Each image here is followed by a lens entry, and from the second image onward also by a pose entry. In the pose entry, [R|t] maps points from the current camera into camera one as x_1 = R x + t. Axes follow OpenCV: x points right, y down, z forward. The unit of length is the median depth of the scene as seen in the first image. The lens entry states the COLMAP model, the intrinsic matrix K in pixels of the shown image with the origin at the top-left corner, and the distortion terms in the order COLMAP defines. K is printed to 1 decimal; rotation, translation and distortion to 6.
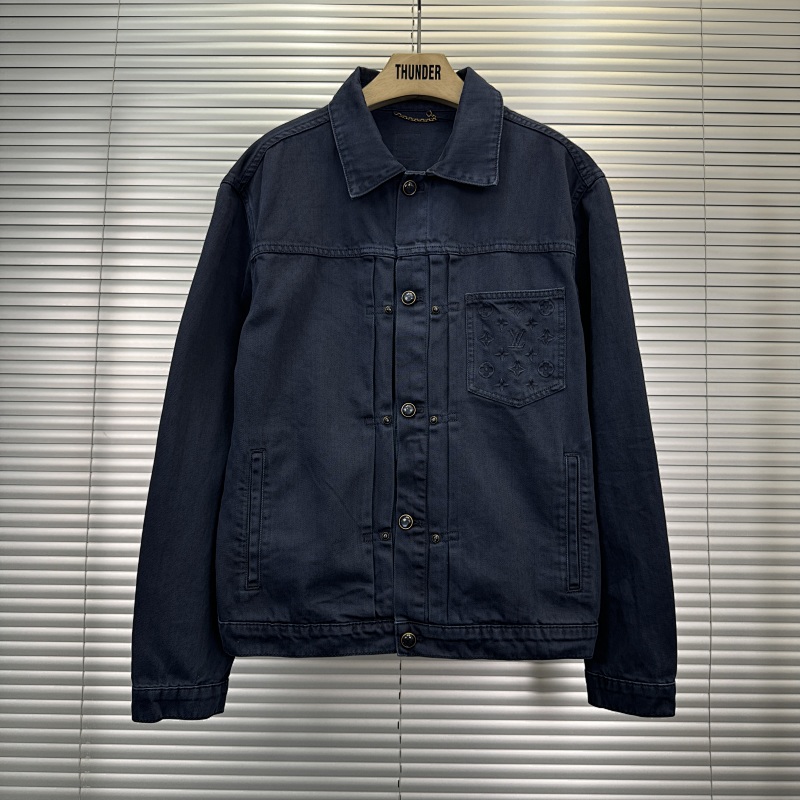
lens RADIAL K [[767.7, 0, 405.5], [0, 767.7, 426.2], [0, 0, 1]] dist [-0.007951, 0.000000]
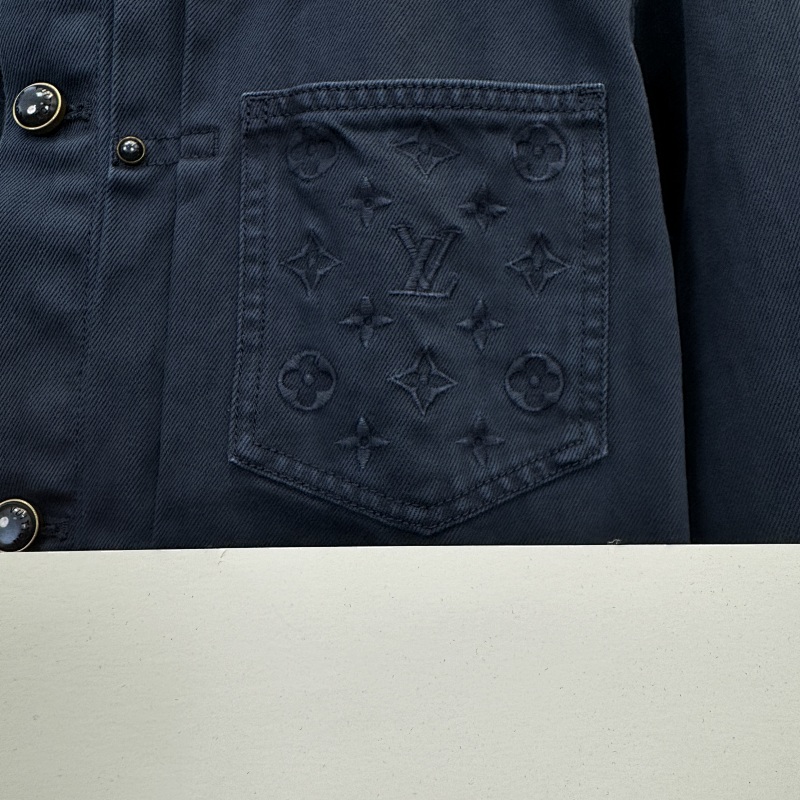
lens RADIAL K [[742.4, 0, 400.5], [0, 742.4, 364.8], [0, 0, 1]] dist [-0.016534, 0.000000]
pose [[0.998856, 0.022239, 0.042342, 1.227324], [-0.020660, 0.999088, -0.037360, -0.680485], [-0.043134, 0.036442, 0.998404, 7.281632]]
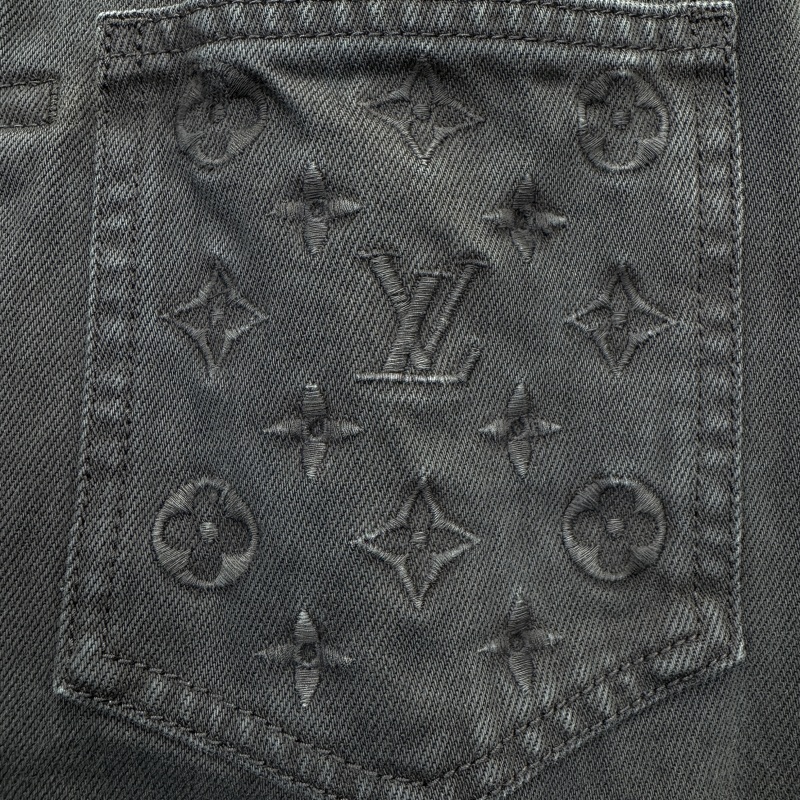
lens RADIAL K [[767.7, 0, 407.0], [0, 767.7, 373.3], [0, 0, 1]] dist [-0.007951, 0.000000]
pose [[0.997852, 0.023047, 0.061321, 1.294595], [-0.021040, 0.999228, -0.033164, -0.962424], [-0.062038, 0.031803, 0.997567, 8.321174]]
